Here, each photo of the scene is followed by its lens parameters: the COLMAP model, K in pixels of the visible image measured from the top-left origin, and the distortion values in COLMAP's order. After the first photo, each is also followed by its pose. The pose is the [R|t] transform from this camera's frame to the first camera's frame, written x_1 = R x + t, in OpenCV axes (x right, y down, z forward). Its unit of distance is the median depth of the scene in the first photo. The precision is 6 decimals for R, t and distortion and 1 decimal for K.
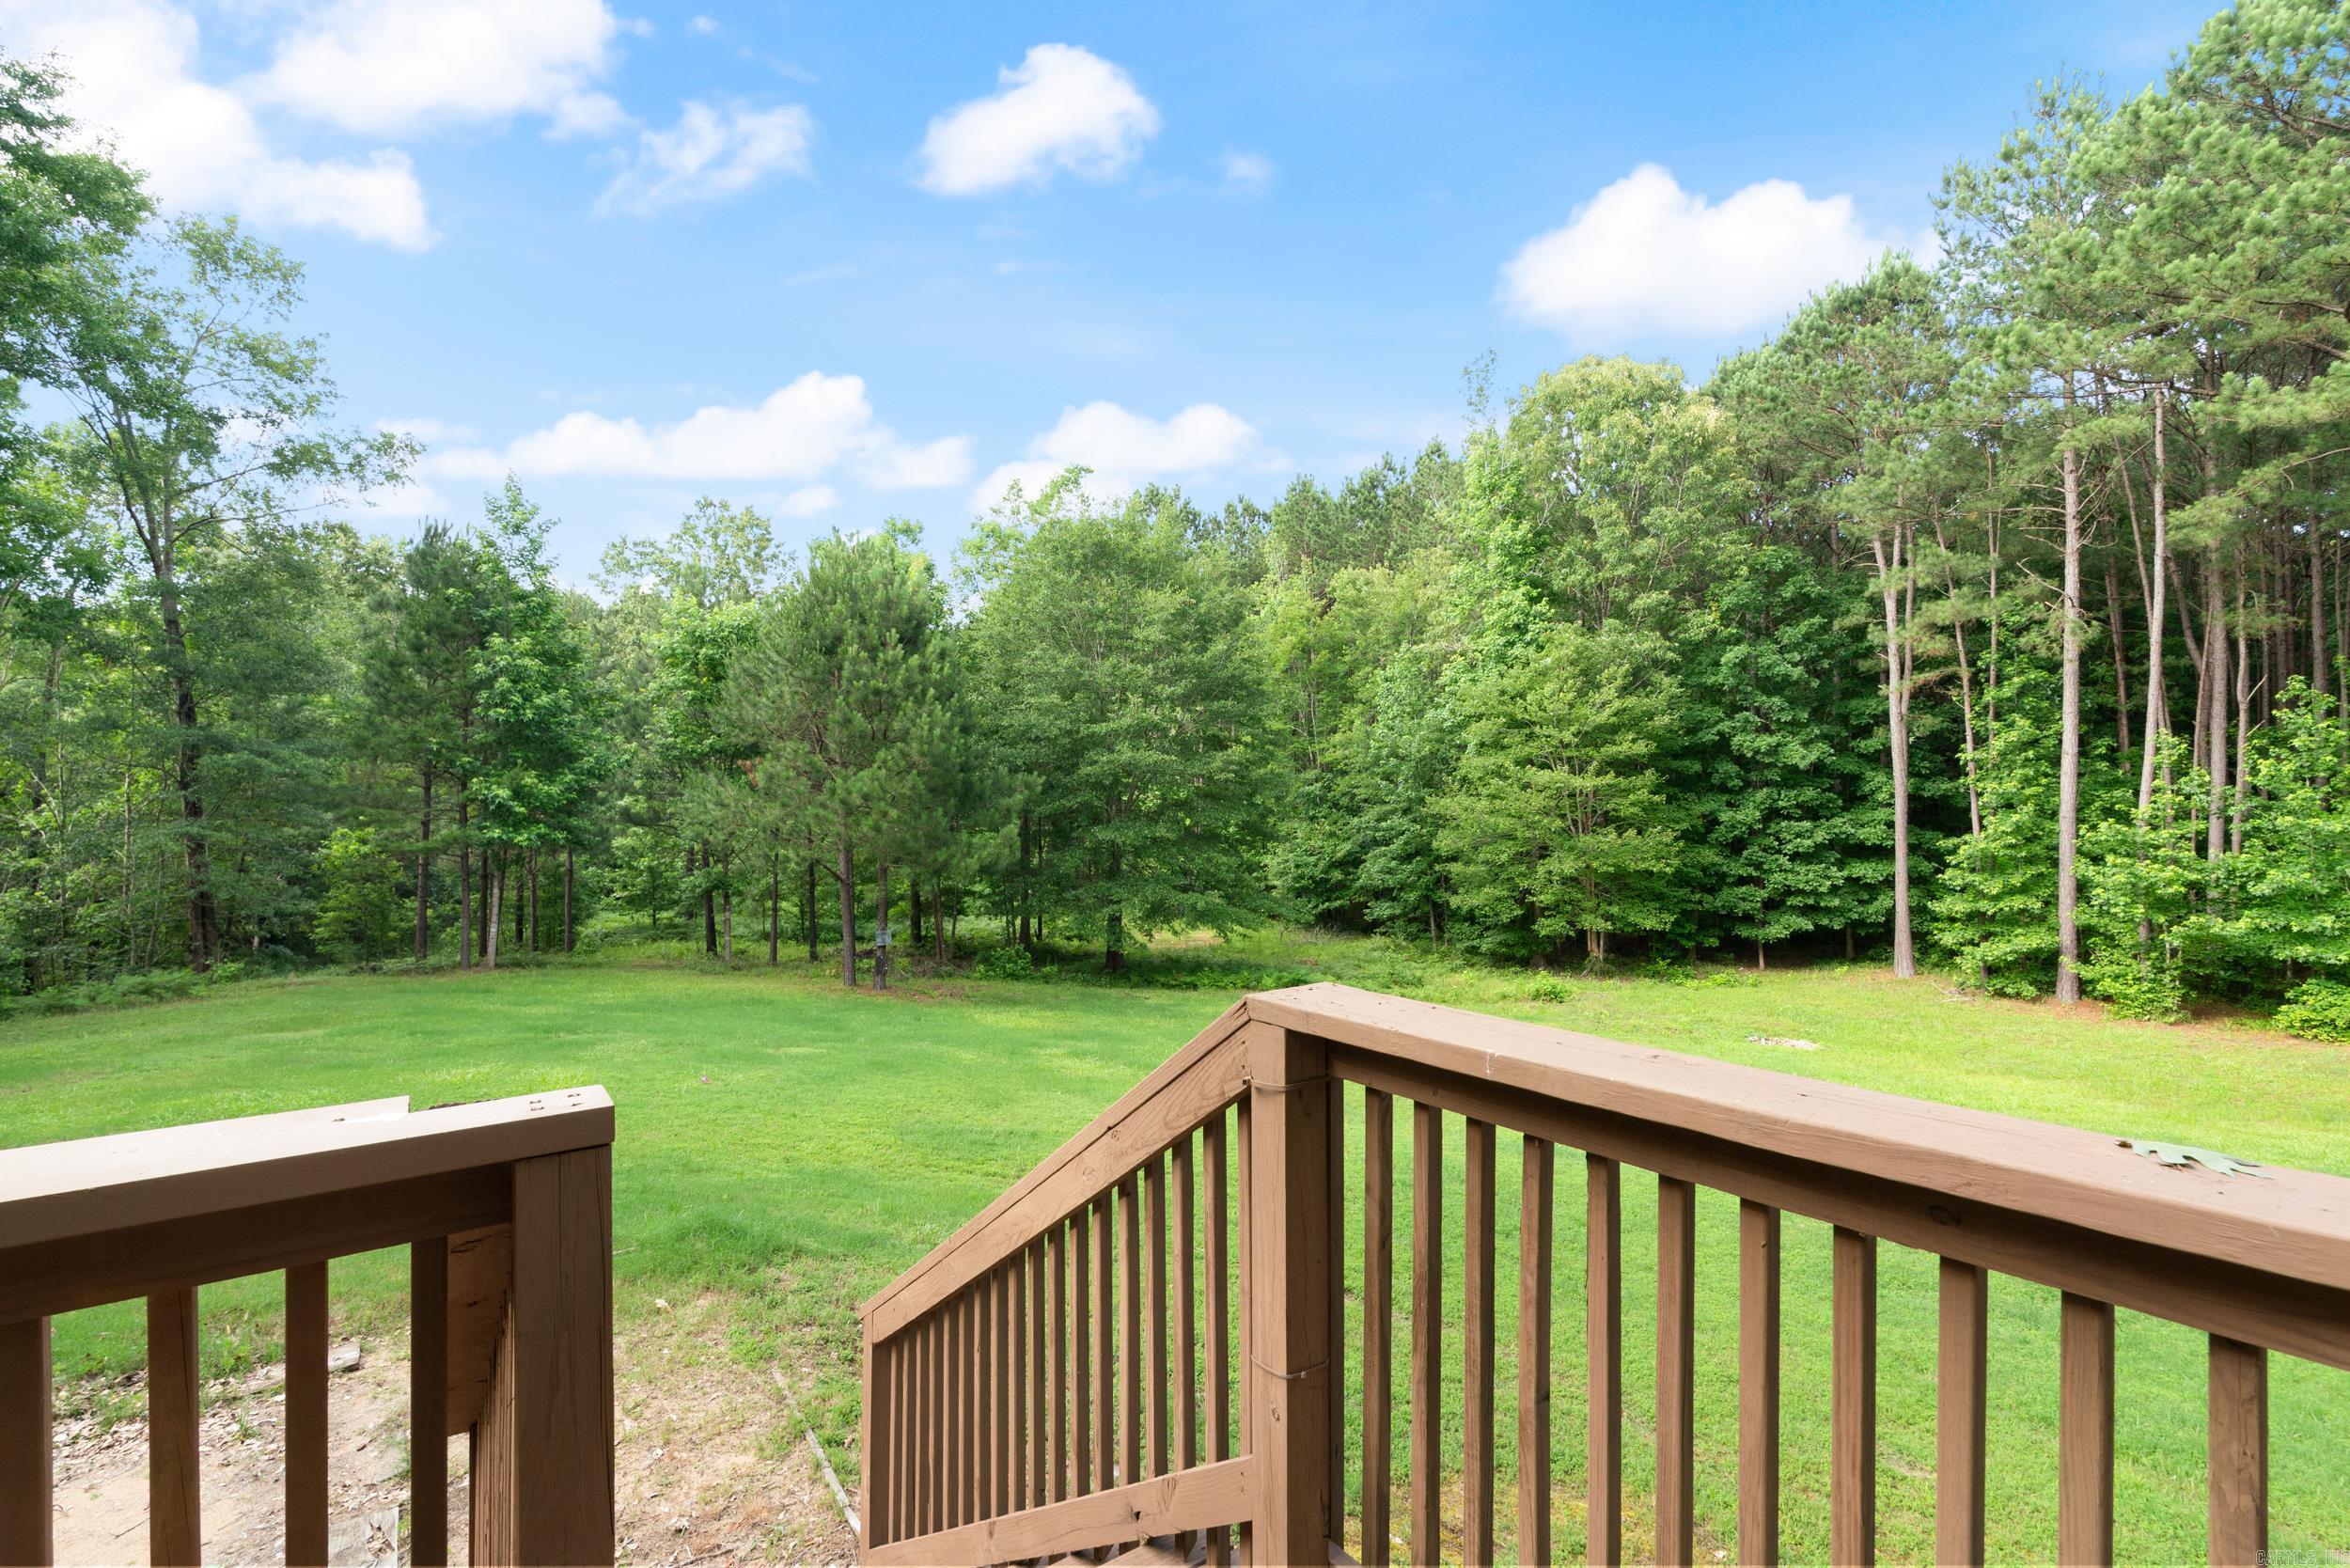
lens RADIAL K [[1083.3, 0, 1171.5], [0, 1083.3, 790.3], [0, 0, 1]] dist [-0.009752, 0.002155]
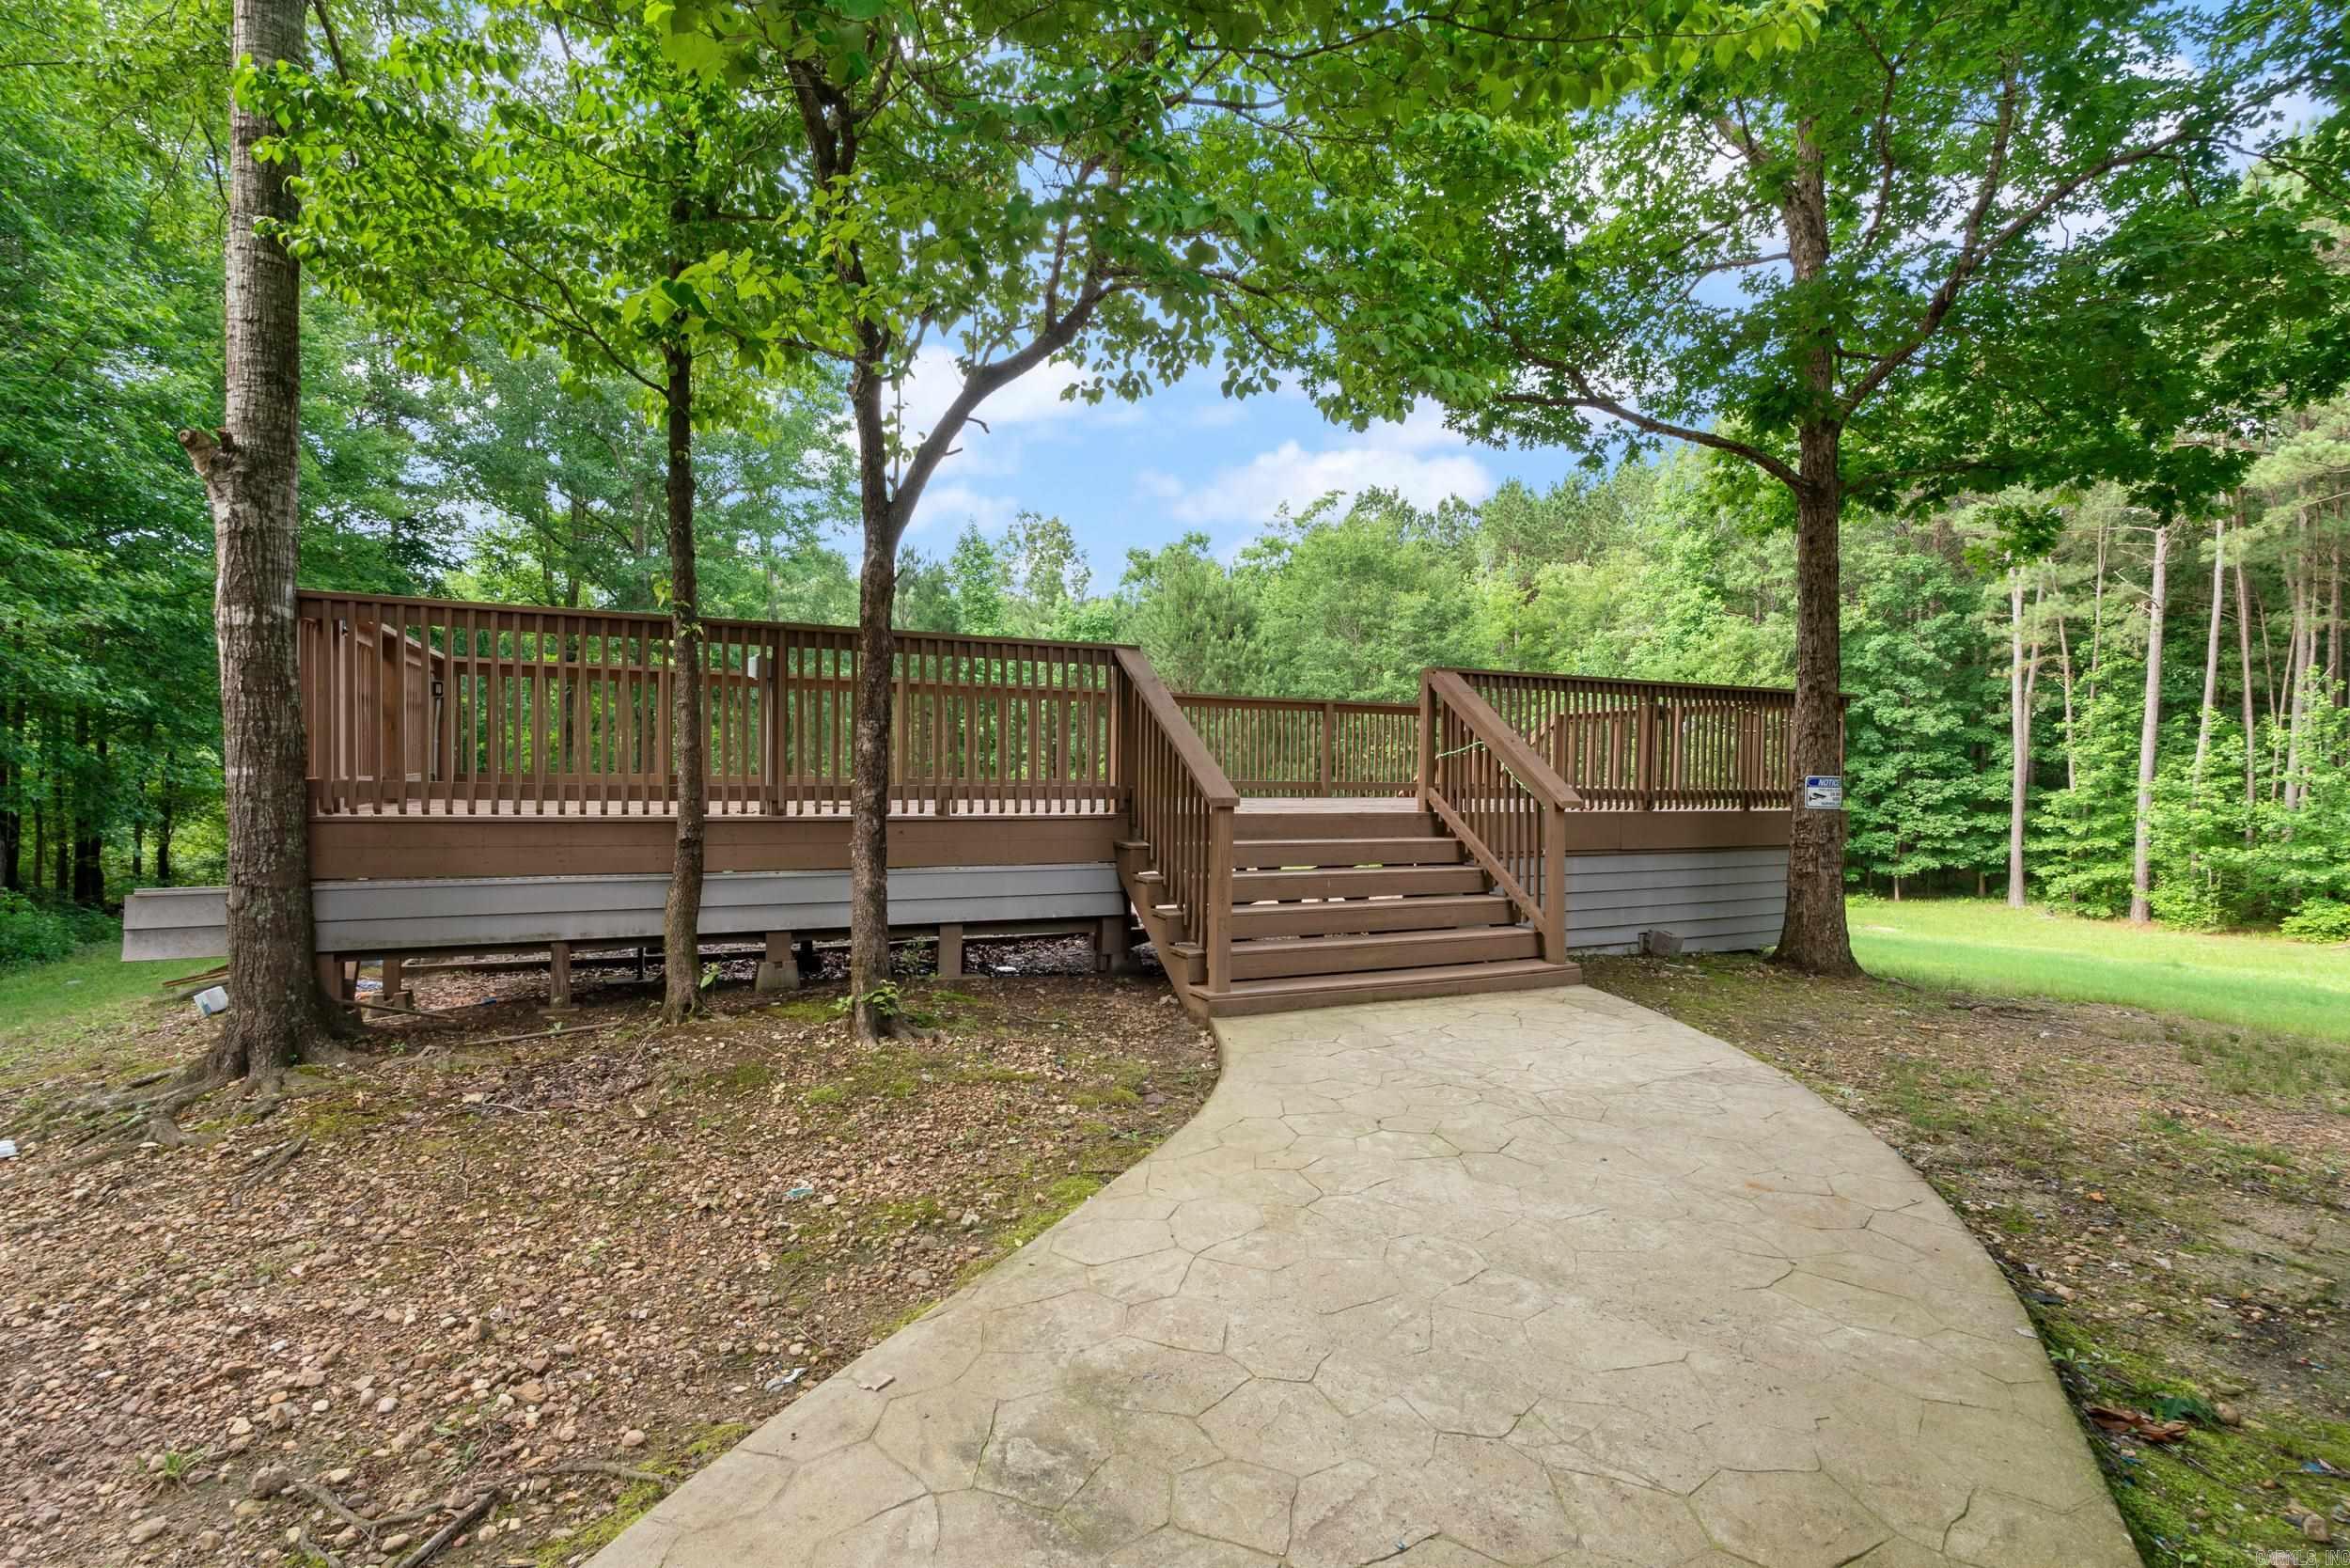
lens RADIAL K [[1083.3, 0, 1176.4], [0, 1083.3, 793.1], [0, 0, 1]] dist [-0.009752, 0.002155]
pose [[0.986843, 0.028381, -0.159170, -0.068610], [-0.024242, 0.999317, 0.027885, 0.031193], [0.159852, -0.023660, 0.986857, -0.349088]]
